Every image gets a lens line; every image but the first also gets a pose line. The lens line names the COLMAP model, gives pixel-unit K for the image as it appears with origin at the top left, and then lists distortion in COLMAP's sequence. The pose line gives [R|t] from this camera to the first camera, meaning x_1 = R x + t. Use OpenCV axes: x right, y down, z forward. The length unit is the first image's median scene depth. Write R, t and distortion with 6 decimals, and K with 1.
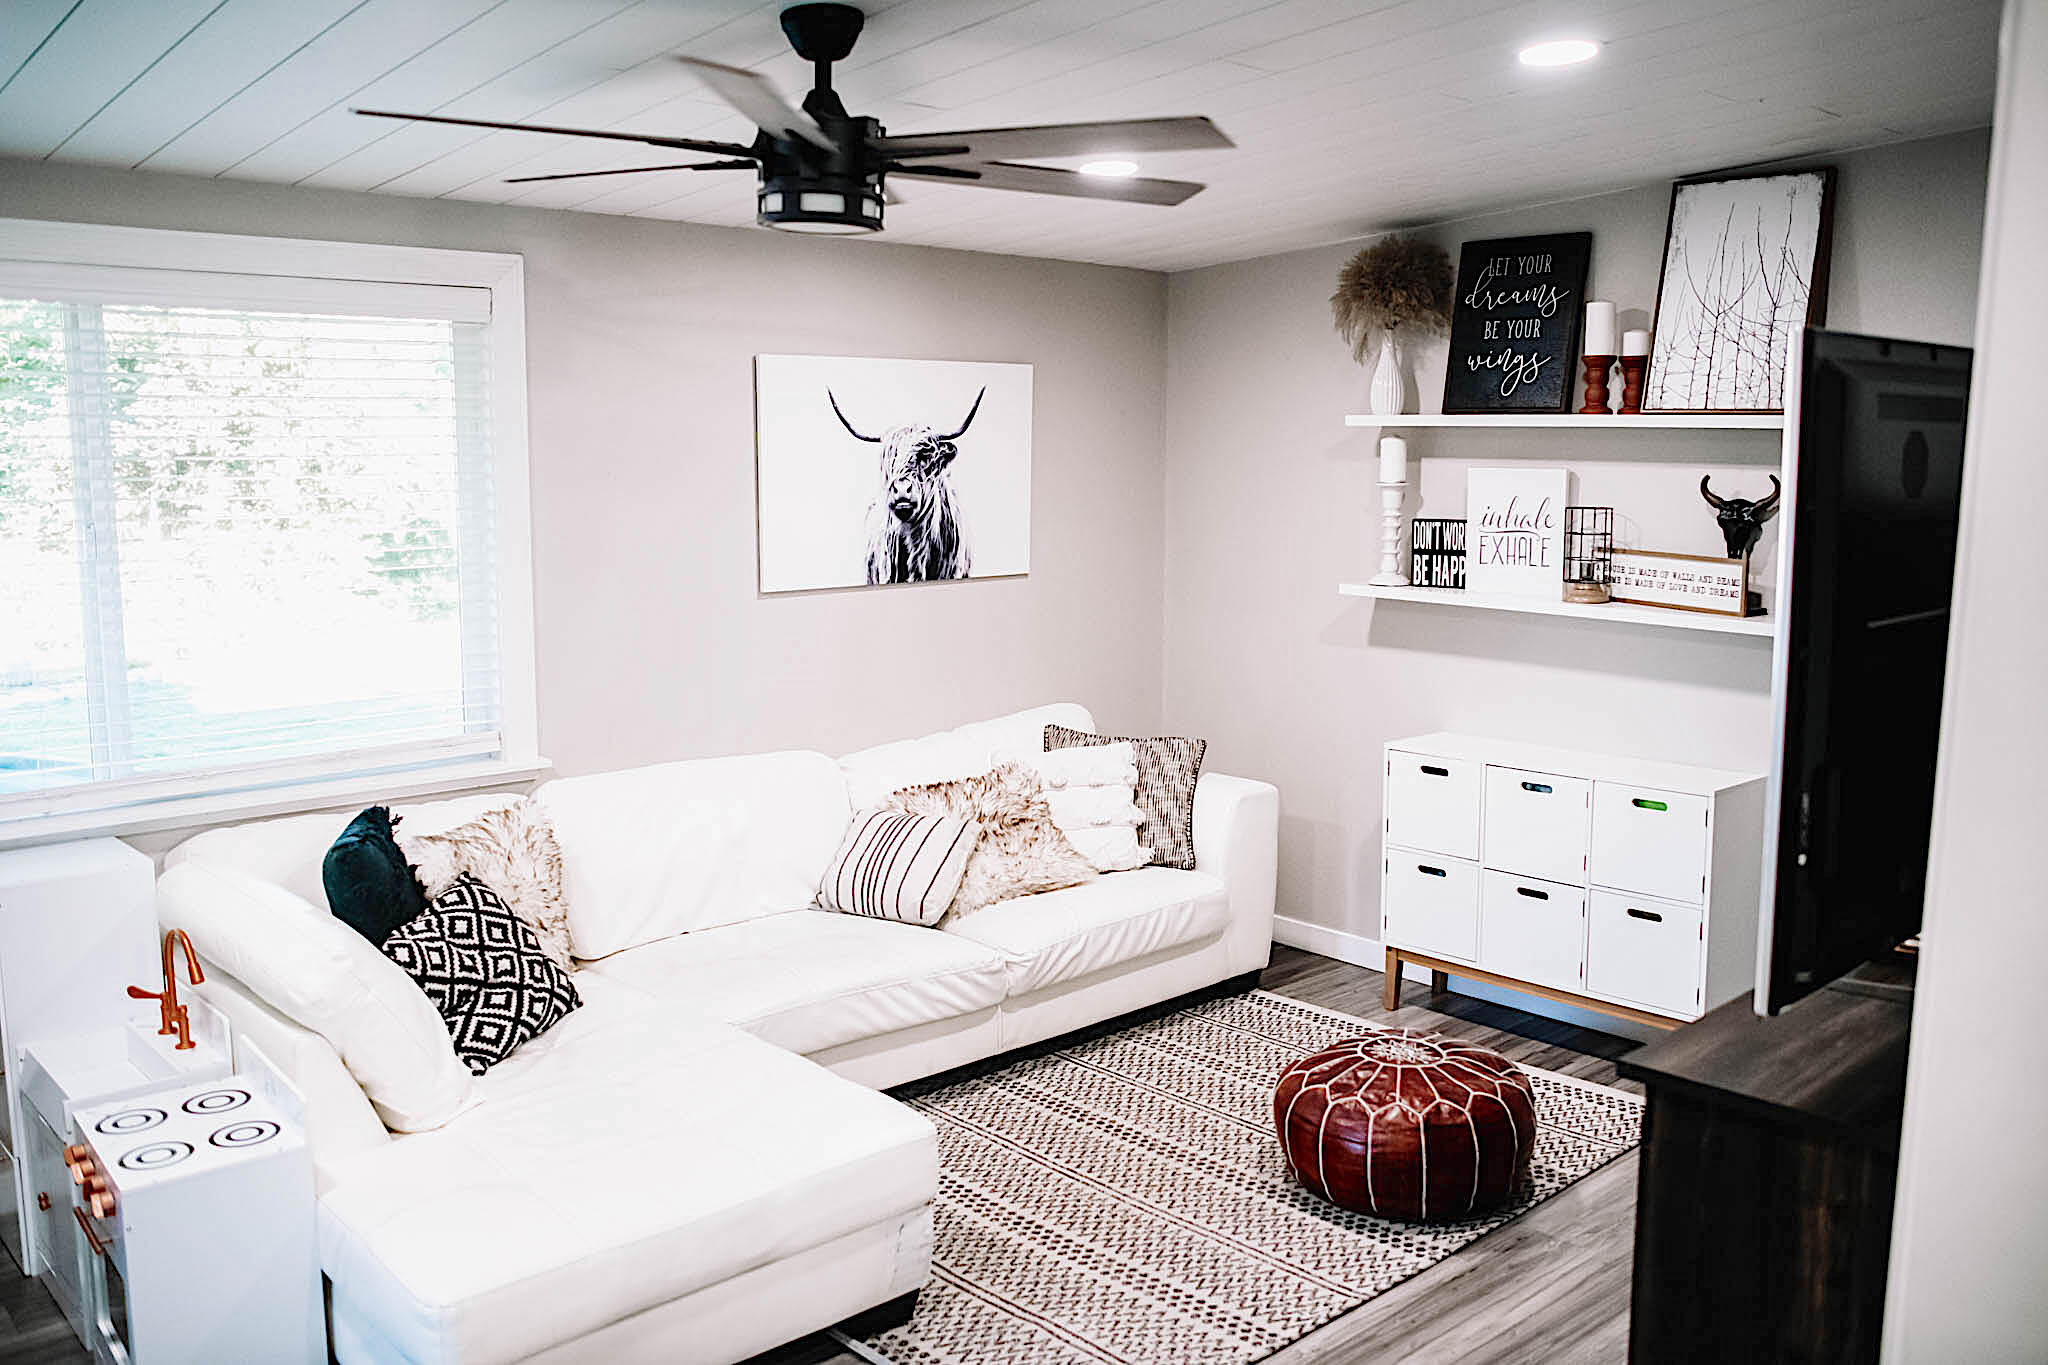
lens RADIAL K [[1663.3, 0, 1025.4], [0, 1663.3, 665.3], [0, 0, 1]] dist [-0.082870, 0.092039]
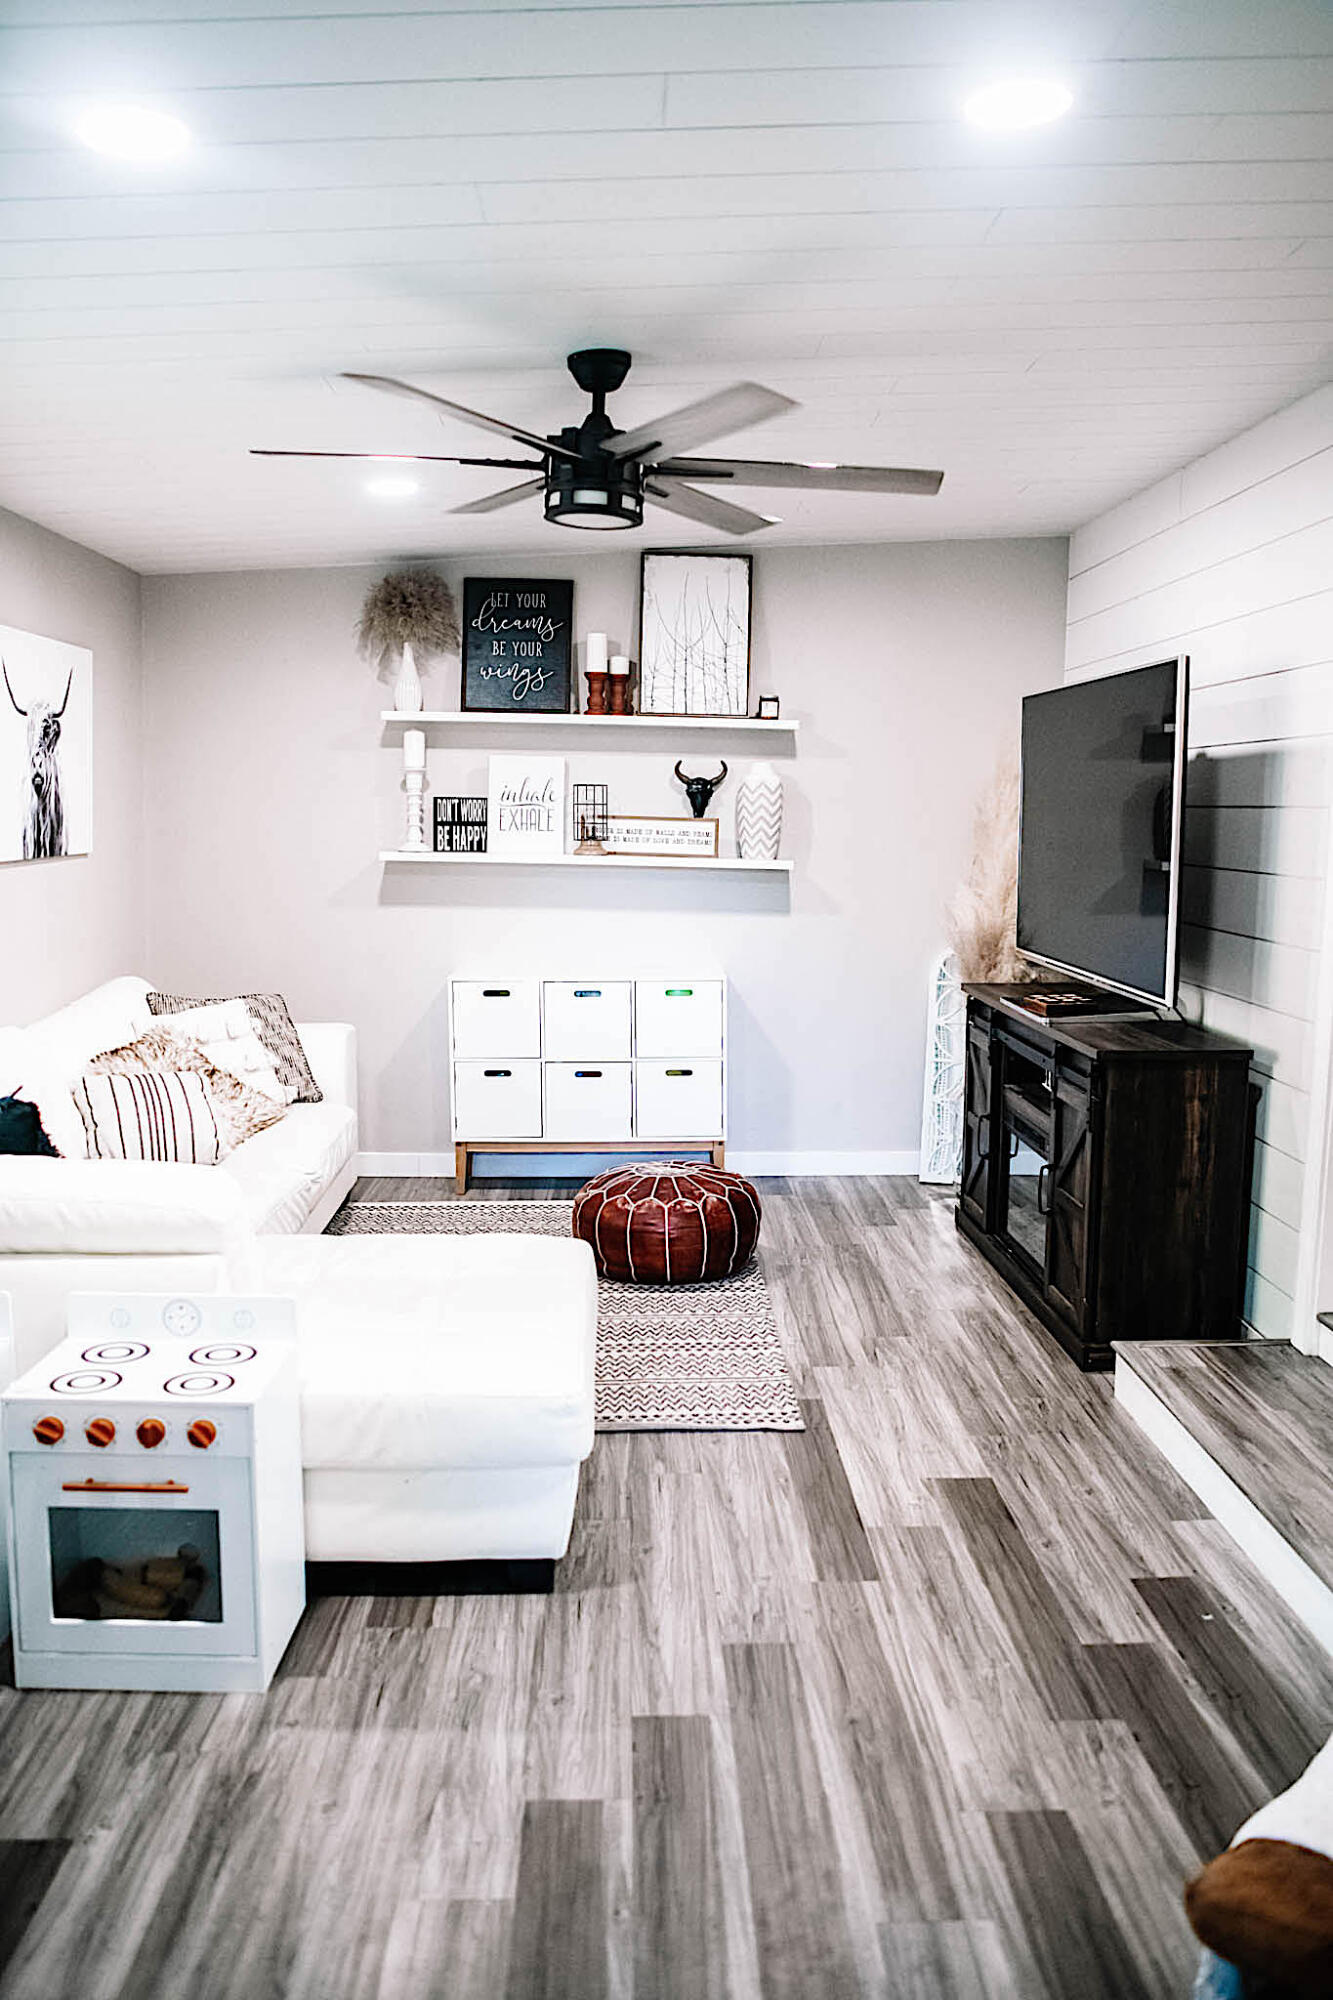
lens RADIAL K [[1610.7, 0, 665.9], [0, 1610.7, 1024.3], [0, 0, 1]] dist [-0.091834, 0.000093]
pose [[0.634624, -0.092828, 0.767225, -0.610326], [0.088969, 0.994935, 0.046787, 0.040811], [-0.767683, 0.038567, 0.639669, 0.112121]]
